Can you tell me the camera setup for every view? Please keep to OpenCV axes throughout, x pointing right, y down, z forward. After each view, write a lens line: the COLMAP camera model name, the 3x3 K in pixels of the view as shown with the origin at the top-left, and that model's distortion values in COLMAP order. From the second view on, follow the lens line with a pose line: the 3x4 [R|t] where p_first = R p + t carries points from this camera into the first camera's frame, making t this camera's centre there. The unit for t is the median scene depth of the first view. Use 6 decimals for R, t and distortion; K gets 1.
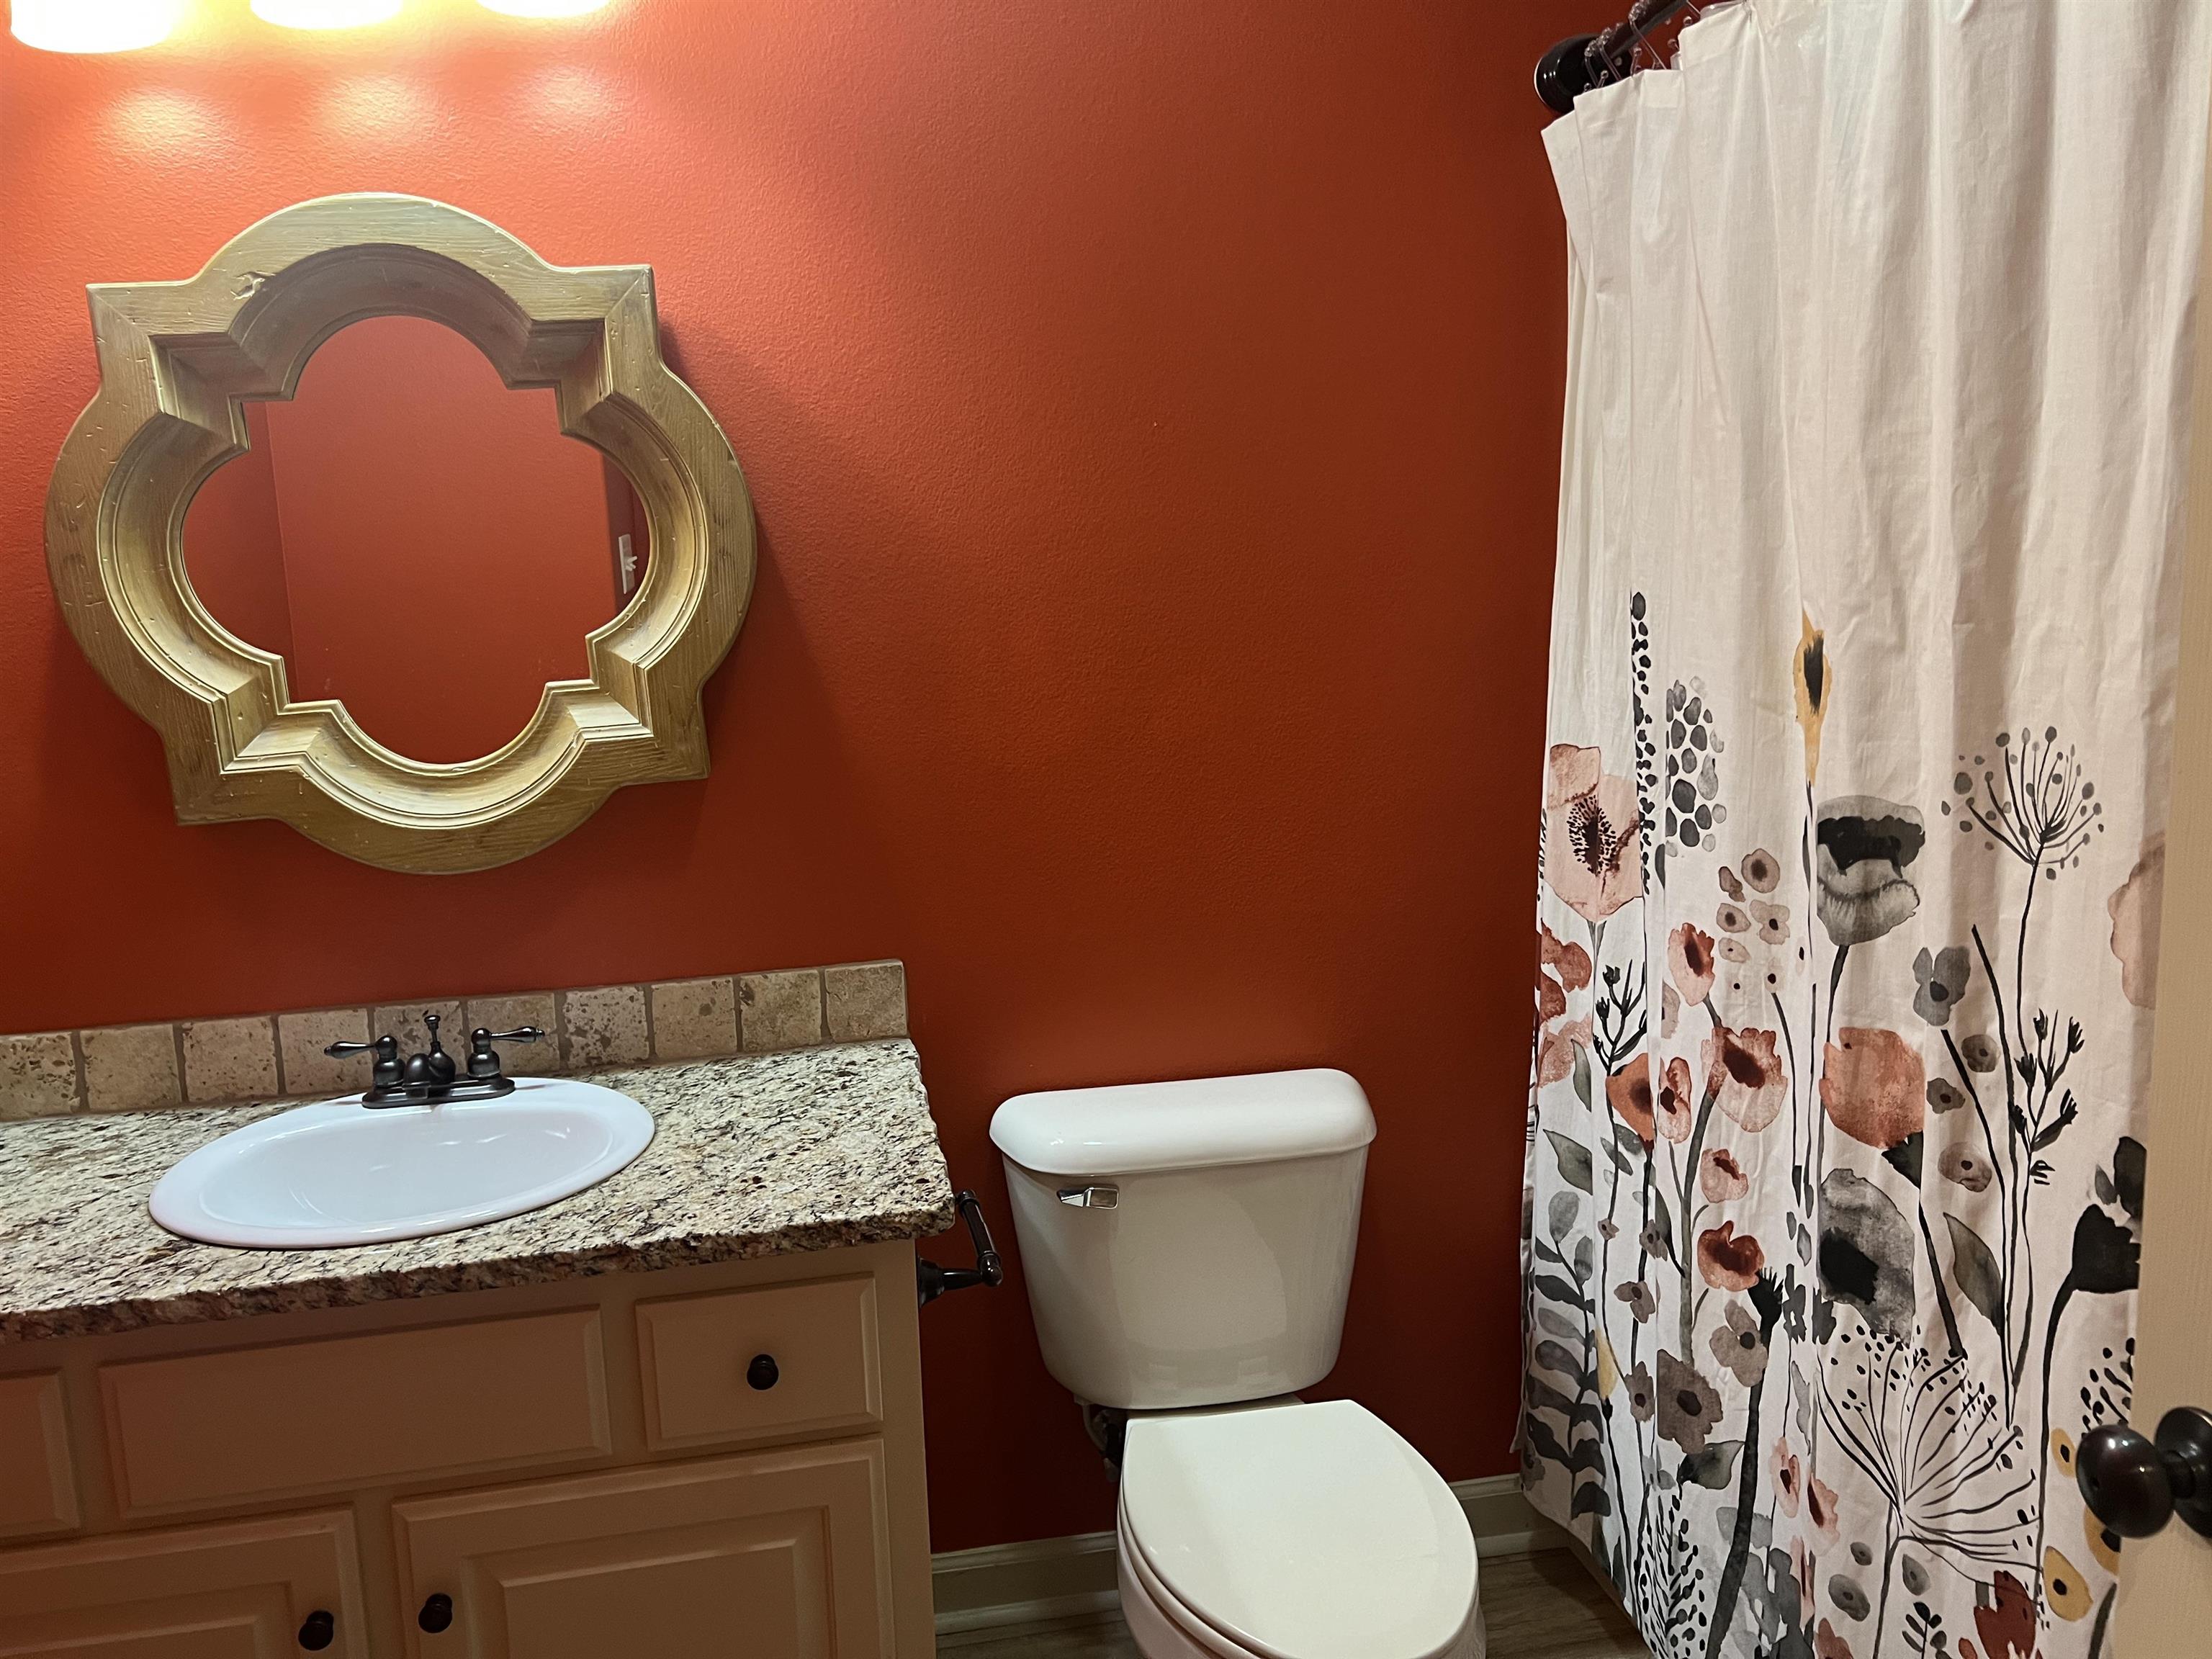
lens RADIAL K [[1661.2, 0, 1098.6], [0, 1661.2, 831.4], [0, 0, 1]] dist [0.054695, -0.066162]
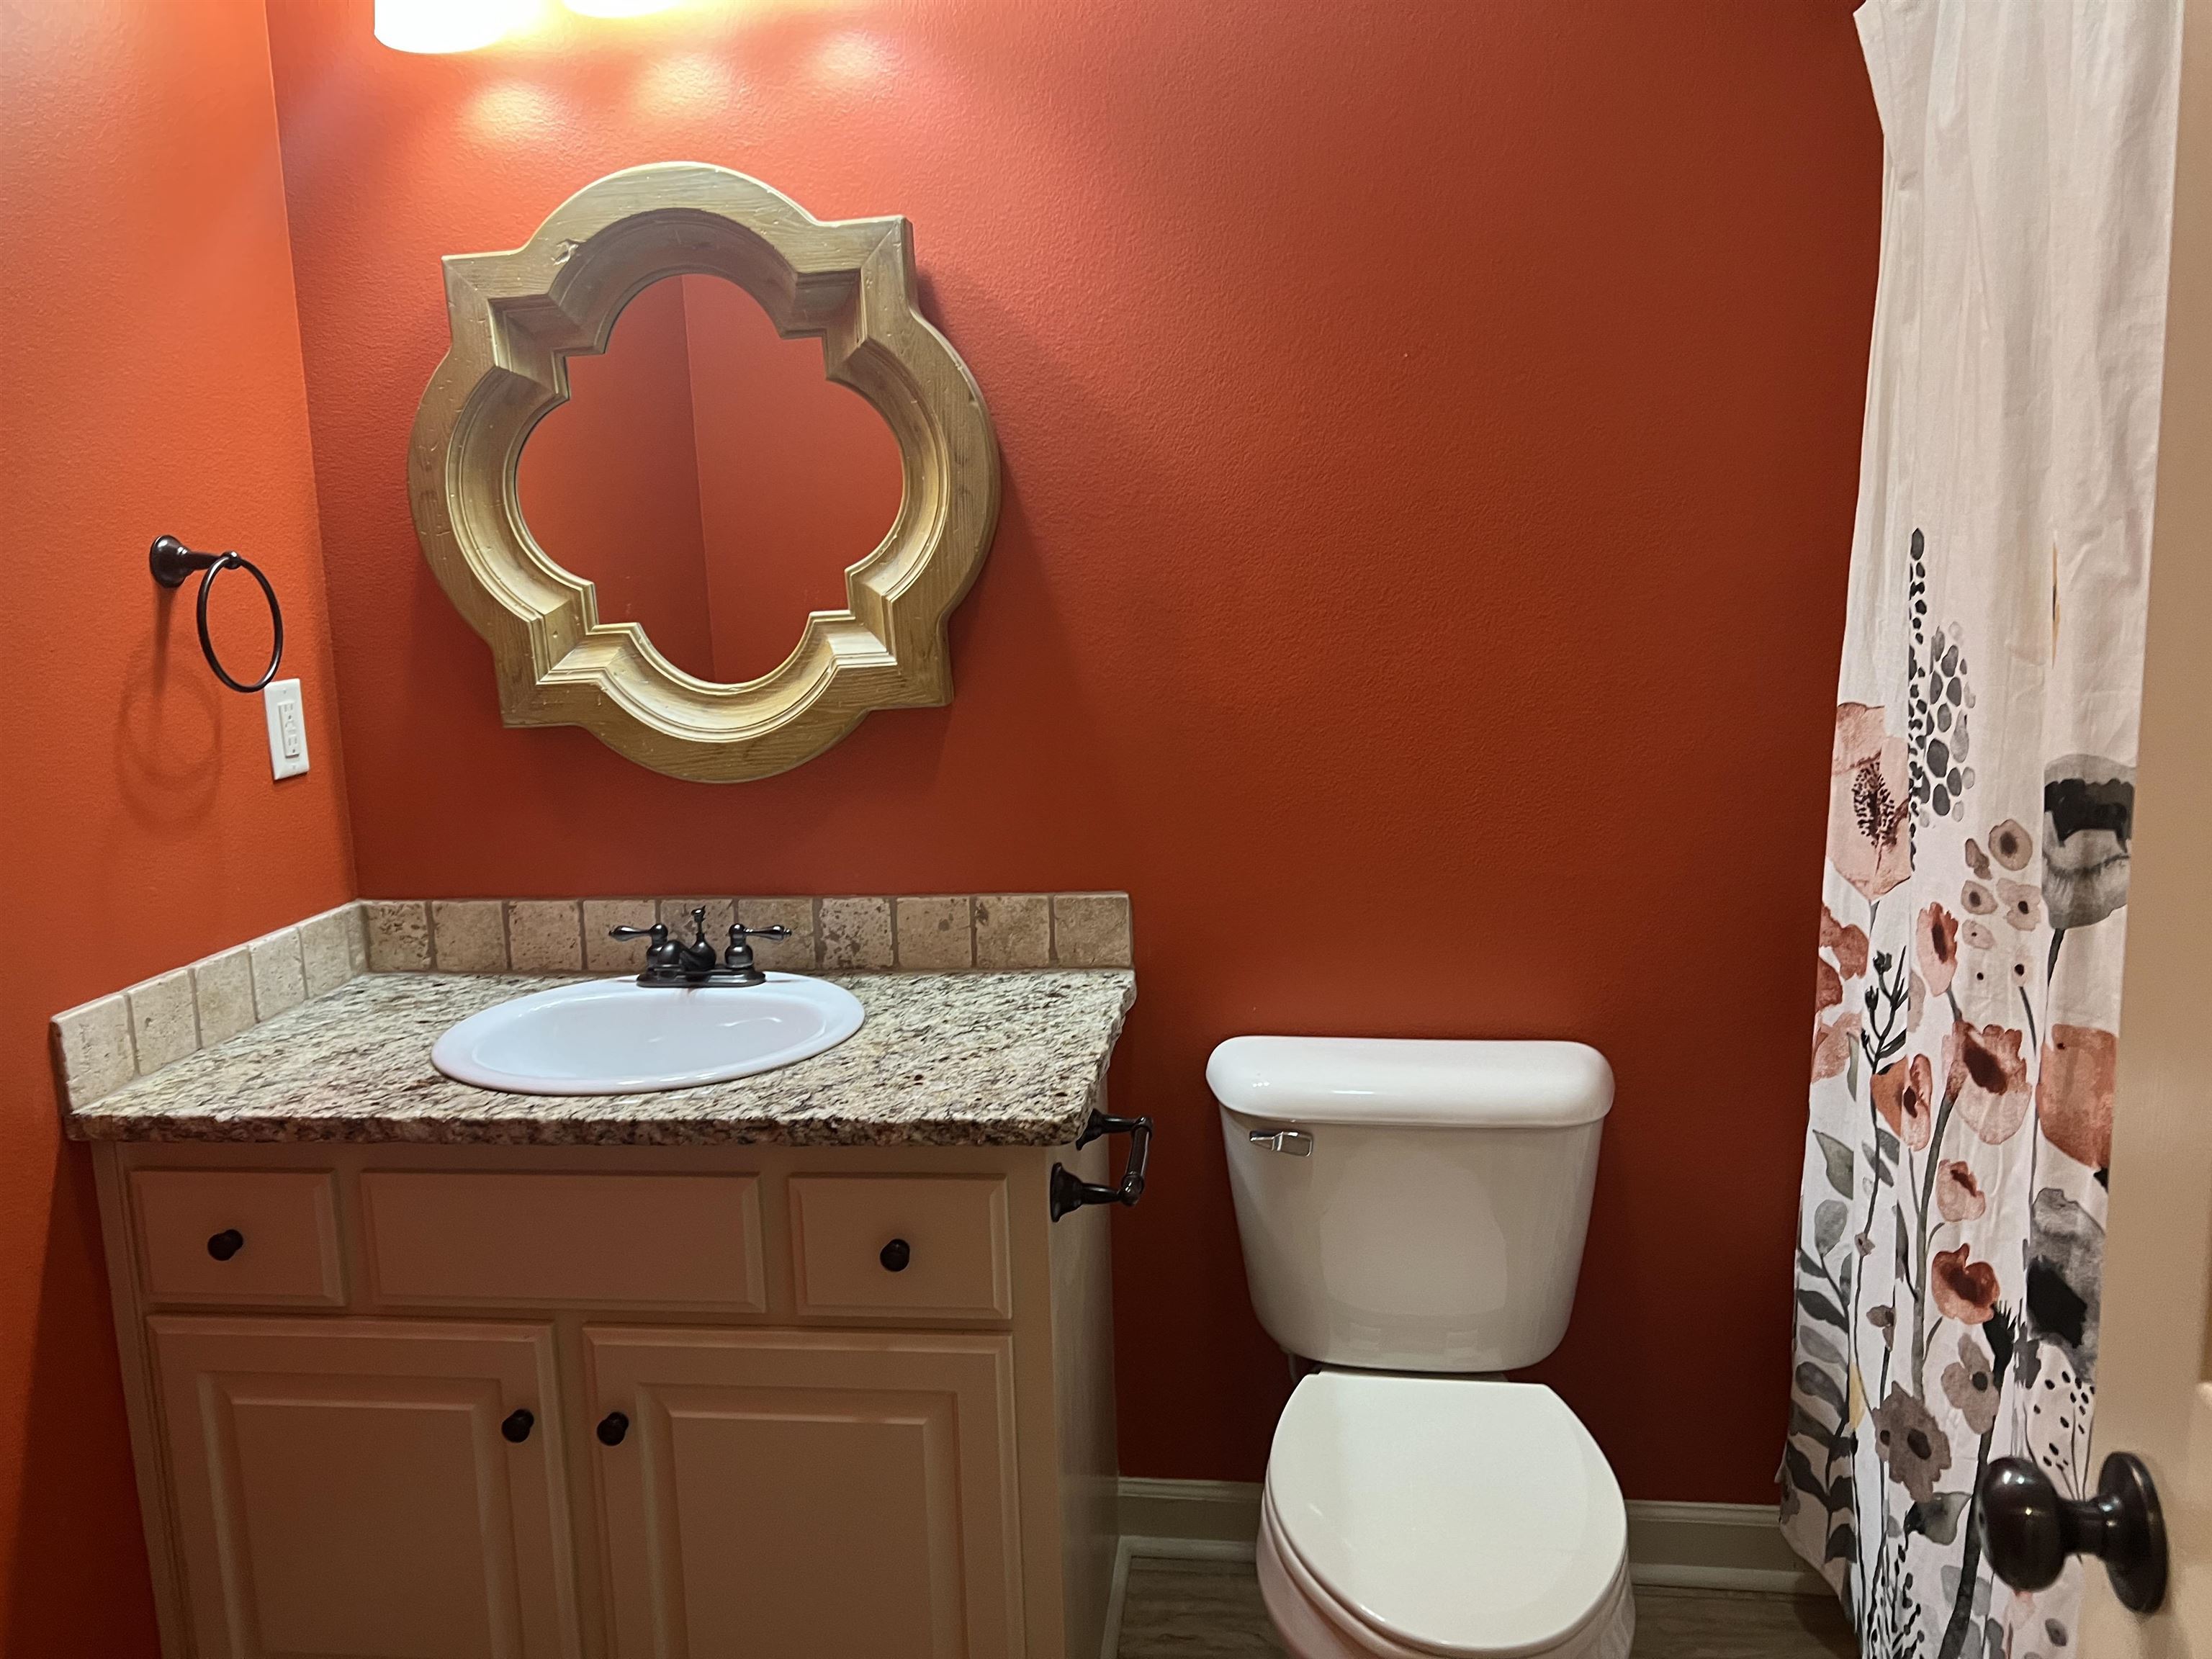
lens RADIAL K [[1661.2, 0, 1106.6], [0, 1661.2, 834.3], [0, 0, 1]] dist [0.054695, -0.066162]
pose [[0.953172, 0.057169, -0.296977, 0.193645], [-0.052466, 0.998339, 0.023790, 0.020596], [0.297844, -0.007095, 0.954588, 0.026014]]
